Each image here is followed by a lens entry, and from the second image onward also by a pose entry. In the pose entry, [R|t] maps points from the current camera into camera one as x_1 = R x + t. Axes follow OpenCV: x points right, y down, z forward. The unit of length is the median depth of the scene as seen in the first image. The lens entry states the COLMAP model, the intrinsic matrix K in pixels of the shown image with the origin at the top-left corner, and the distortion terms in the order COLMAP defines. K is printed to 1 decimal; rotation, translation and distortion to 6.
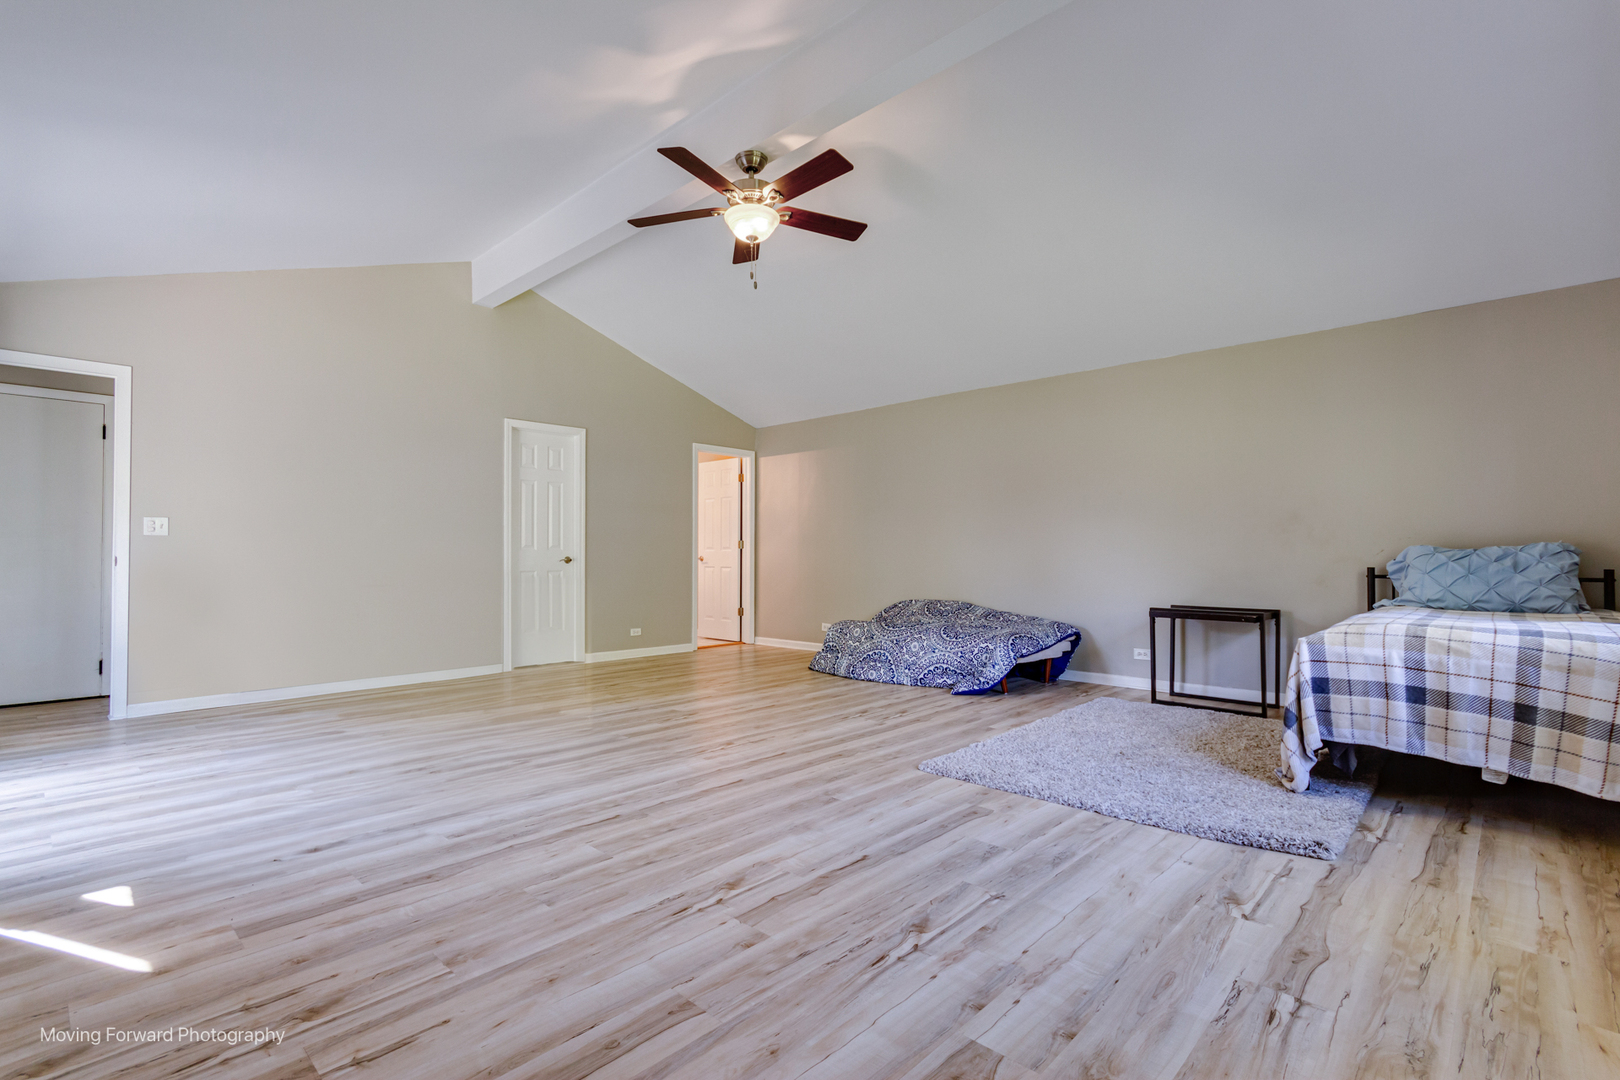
lens RADIAL K [[750.9, 0, 809.8], [0, 750.9, 546.6], [0, 0, 1]] dist [0.001371, 0.000588]
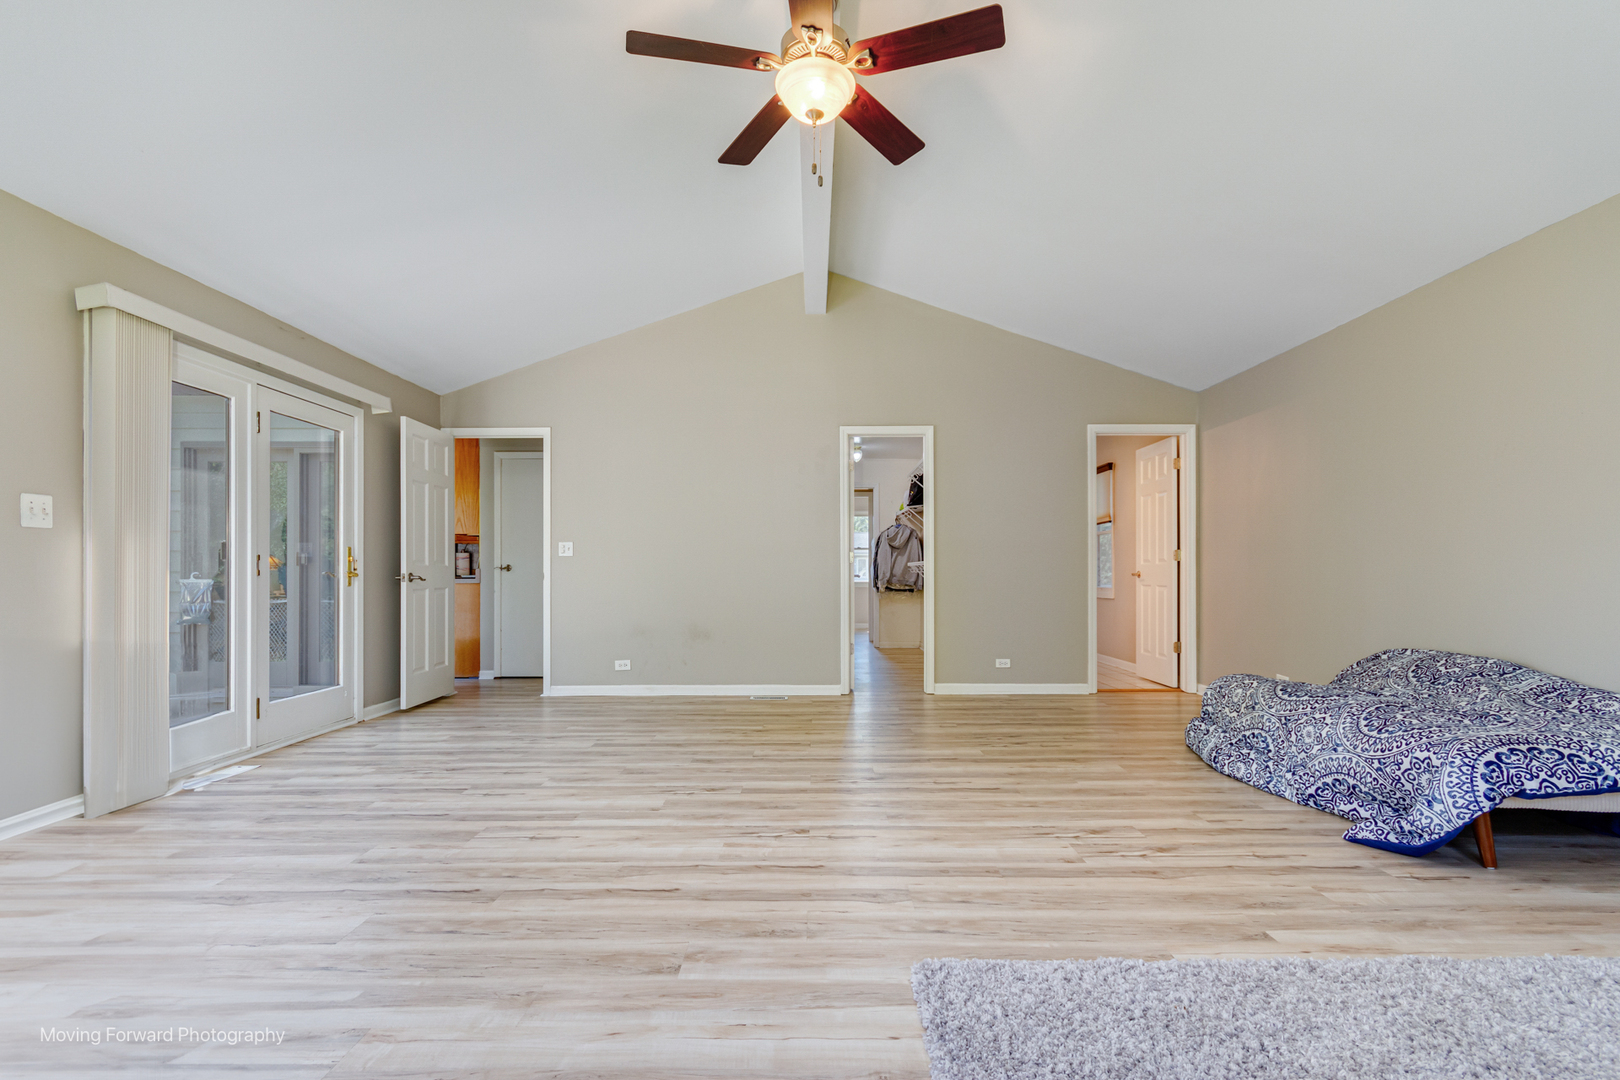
lens RADIAL K [[756.6, 0, 809.0], [0, 756.6, 566.5], [0, 0, 1]] dist [0.009249, -0.000404]
pose [[0.683024, -0.007255, -0.730360, 0.335710], [0.011391, 0.999935, 0.000720, 0.006193], [0.730307, -0.008812, 0.683062, 0.398076]]
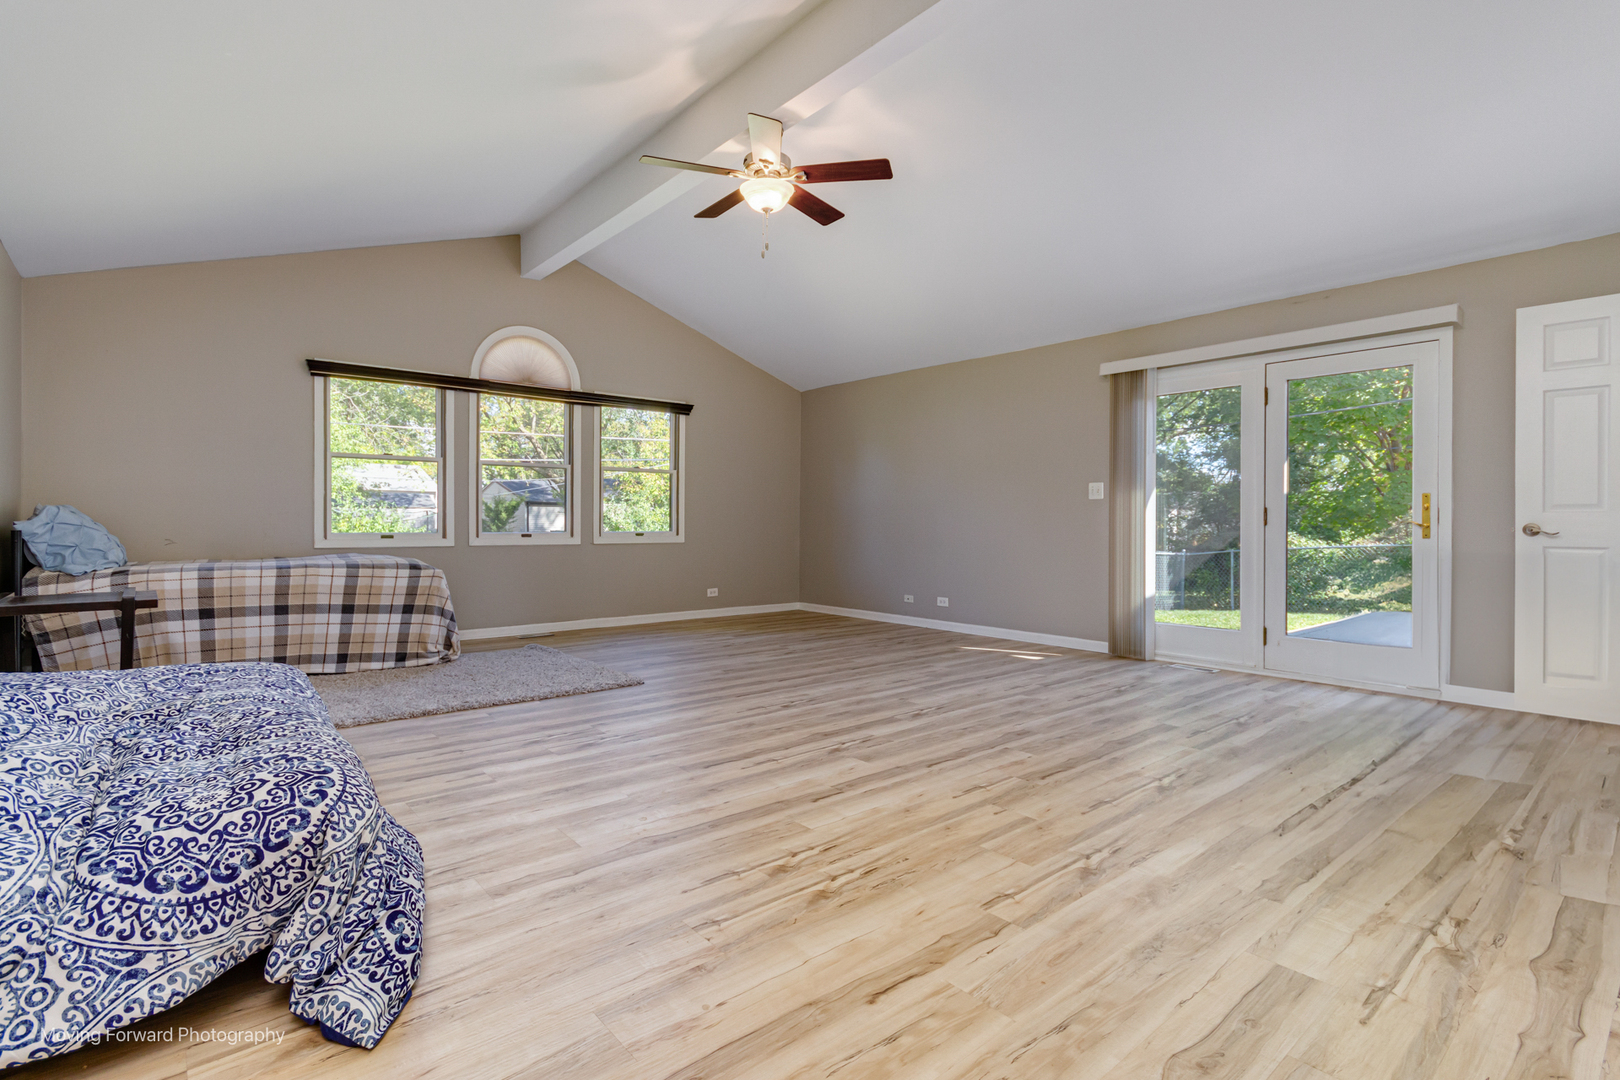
lens RADIAL K [[770.0, 0, 808.0], [0, 770.0, 559.4], [0, 0, 1]] dist [0.009227, 0.000815]
pose [[-0.994460, -0.005500, 0.104972, -0.234713], [-0.002469, 0.999577, 0.028985, 0.027689], [-0.105087, 0.028565, -0.994053, 1.676328]]
